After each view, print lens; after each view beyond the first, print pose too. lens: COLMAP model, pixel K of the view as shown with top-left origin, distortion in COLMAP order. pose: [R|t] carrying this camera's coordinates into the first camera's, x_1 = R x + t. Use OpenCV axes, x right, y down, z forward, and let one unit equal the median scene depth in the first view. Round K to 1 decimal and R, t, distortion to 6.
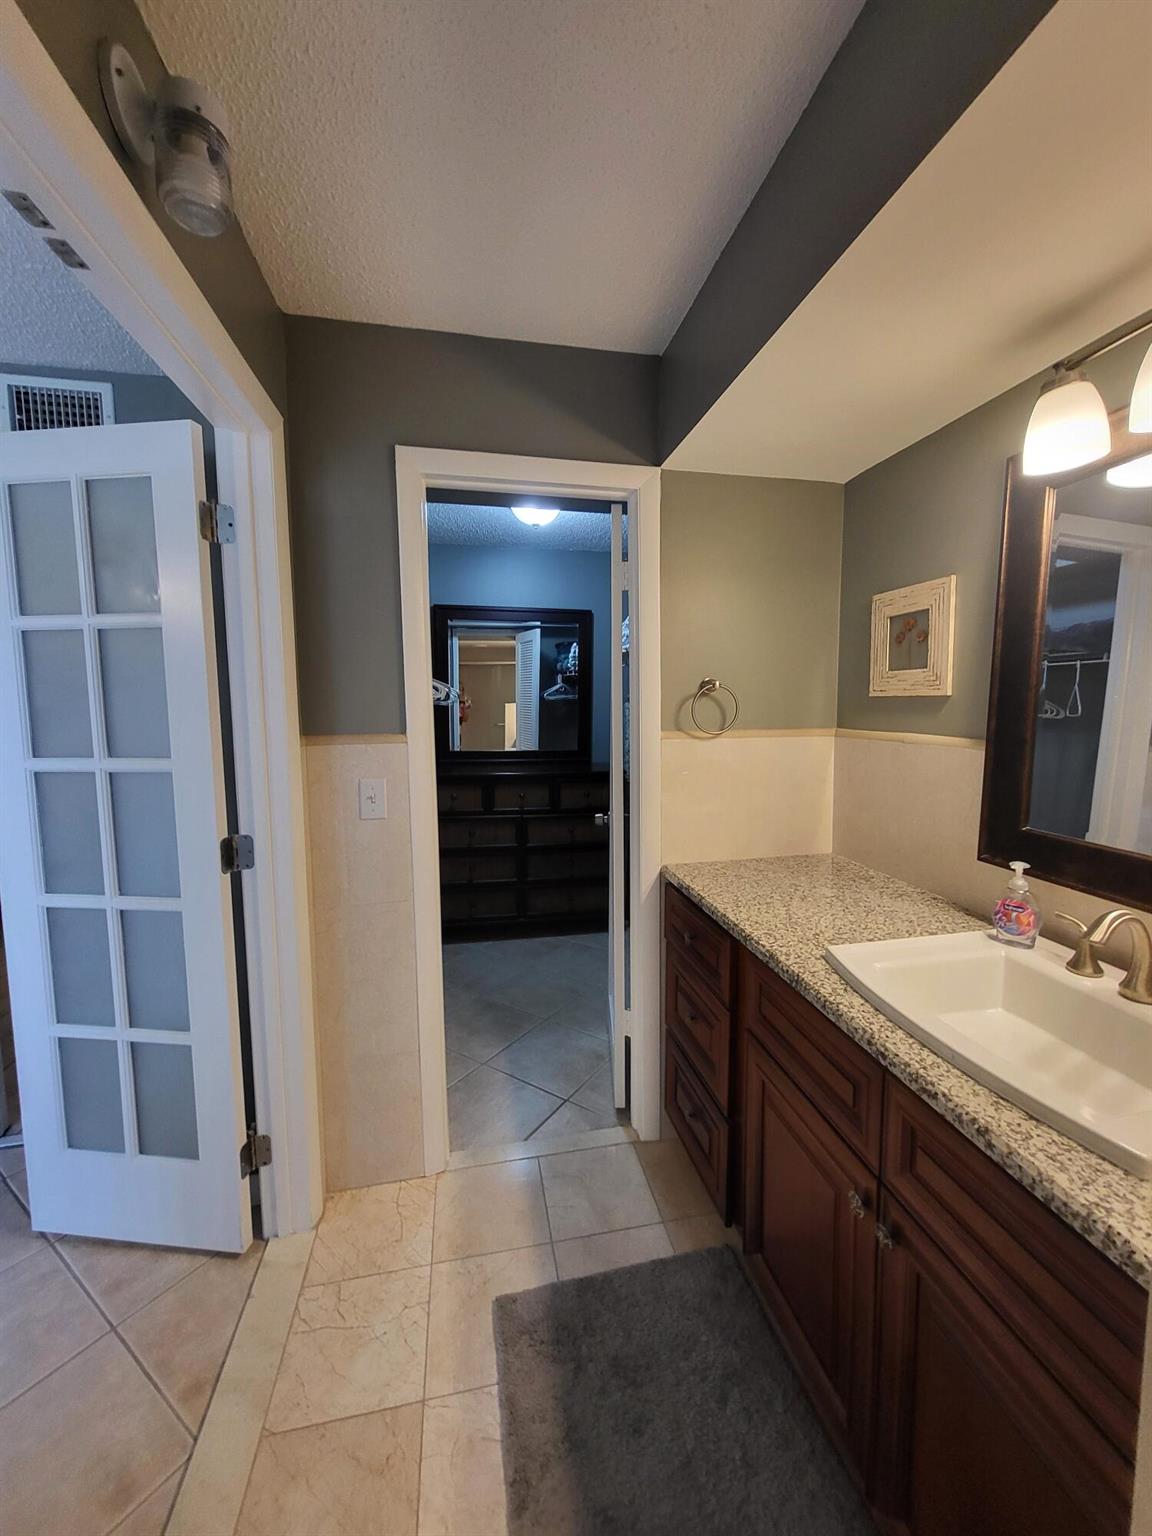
lens RADIAL K [[607.3, 0, 583.2], [0, 607.3, 763.6], [0, 0, 1]] dist [-0.002440, -0.000098]
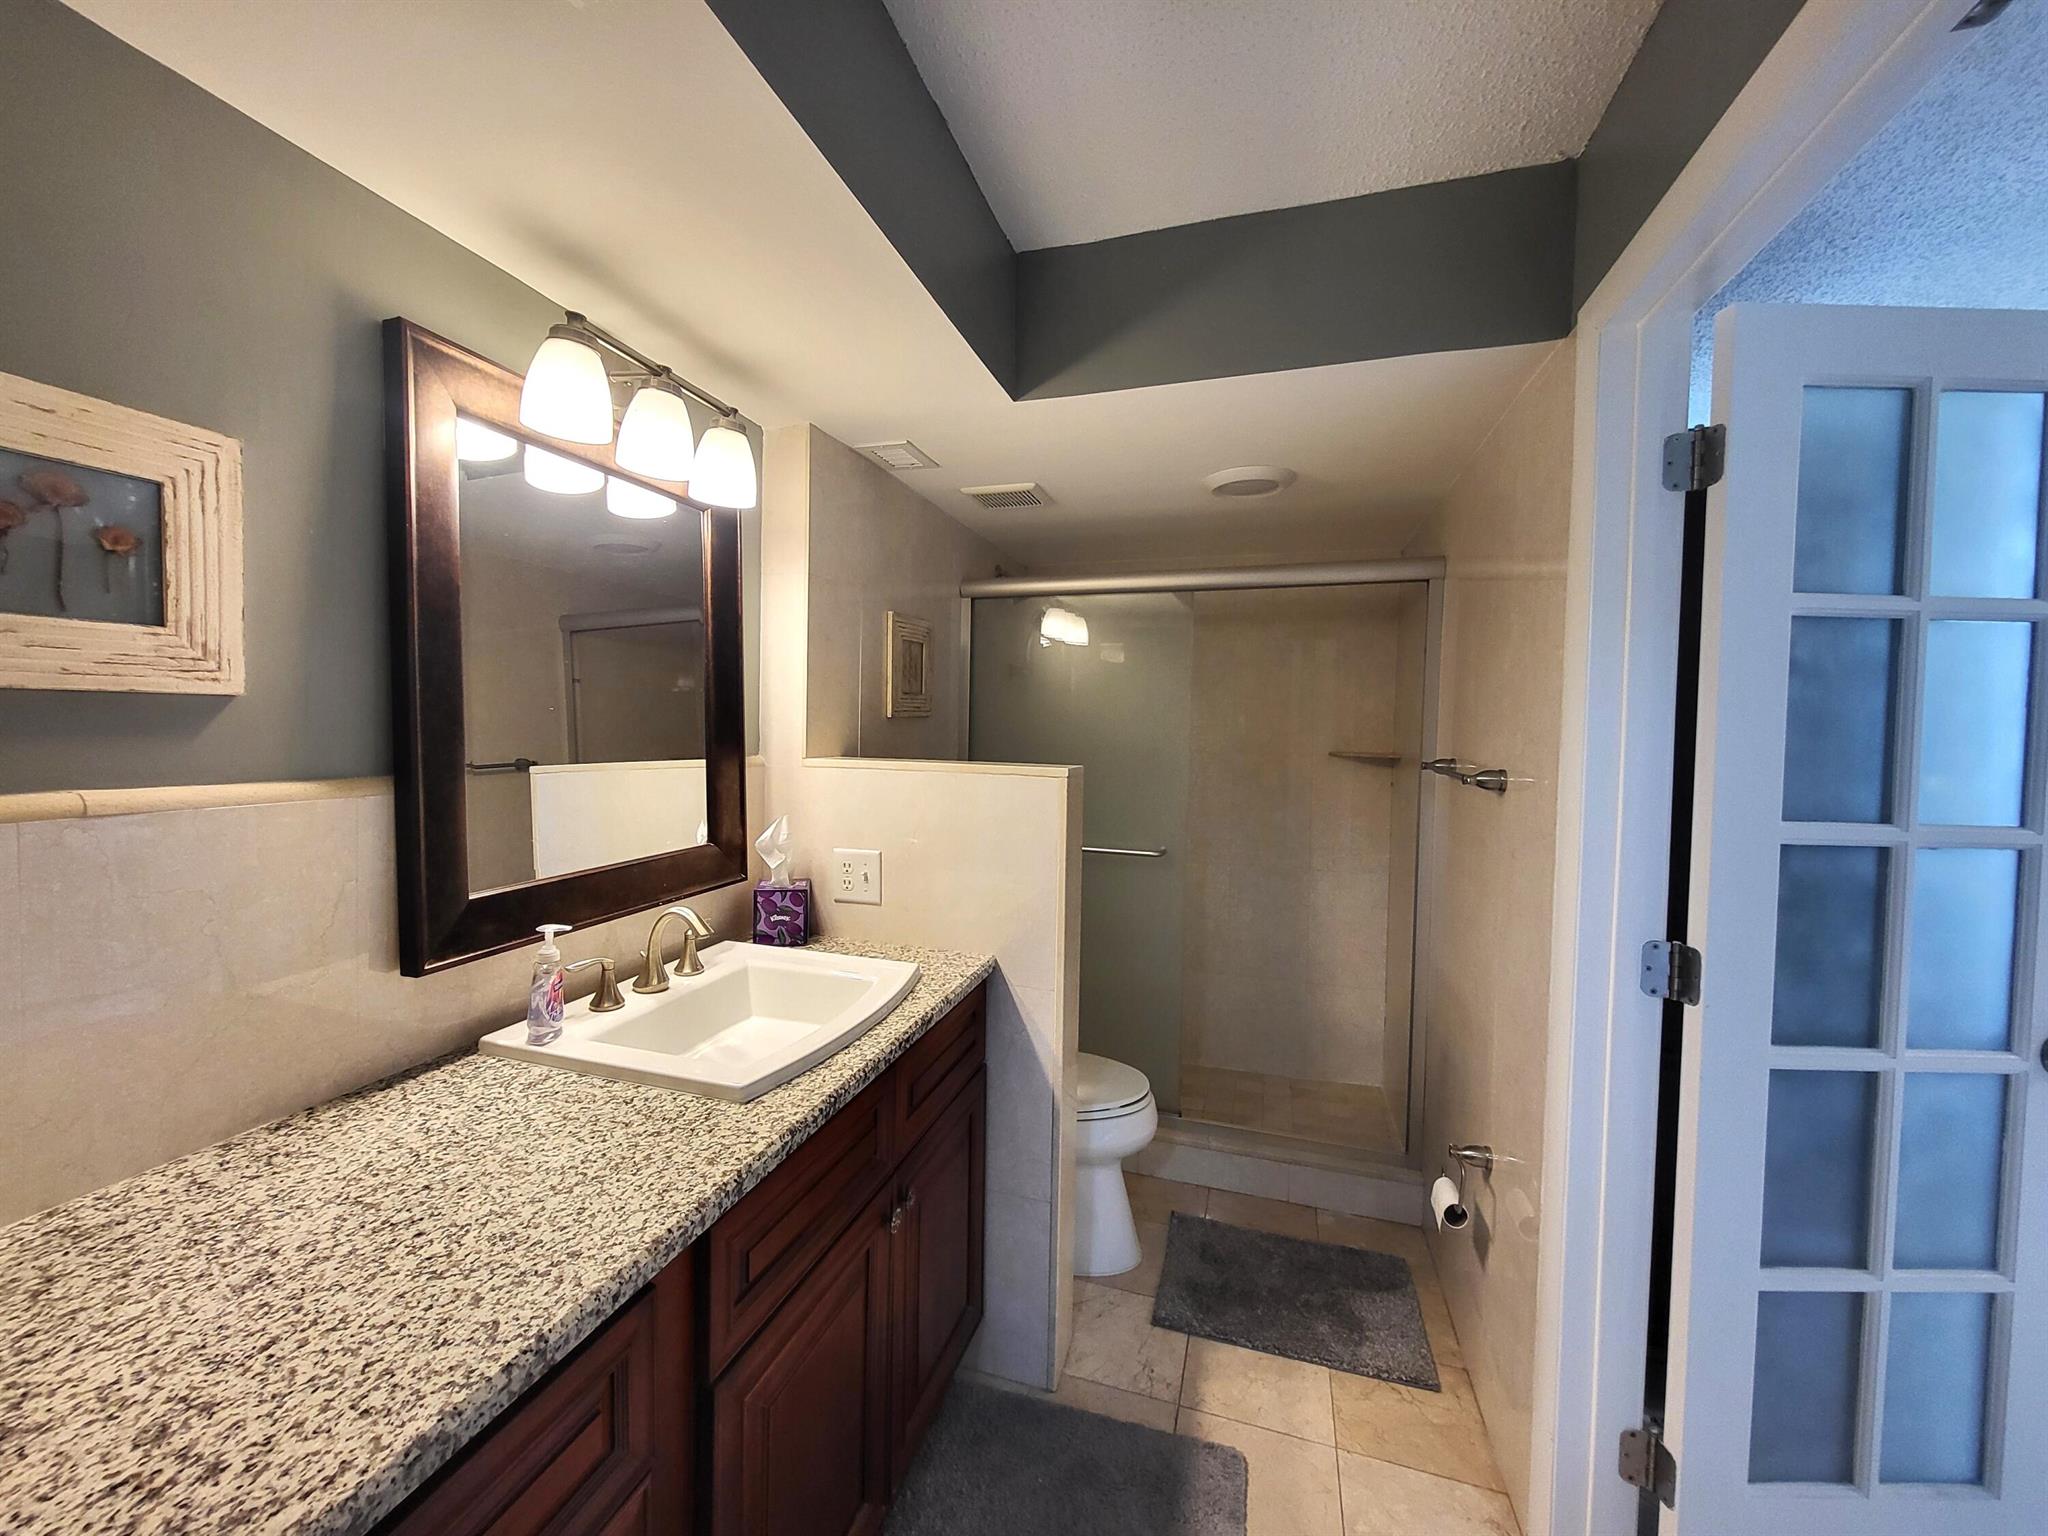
lens RADIAL K [[809.7, 0, 1015.8], [0, 809.7, 759.7], [0, 0, 1]] dist [-0.002440, -0.000098]
pose [[-0.879953, -0.037288, 0.473595, -0.244047], [0.030009, 0.990561, 0.133749, -0.147218], [-0.474111, 0.131905, -0.870528, 1.443572]]
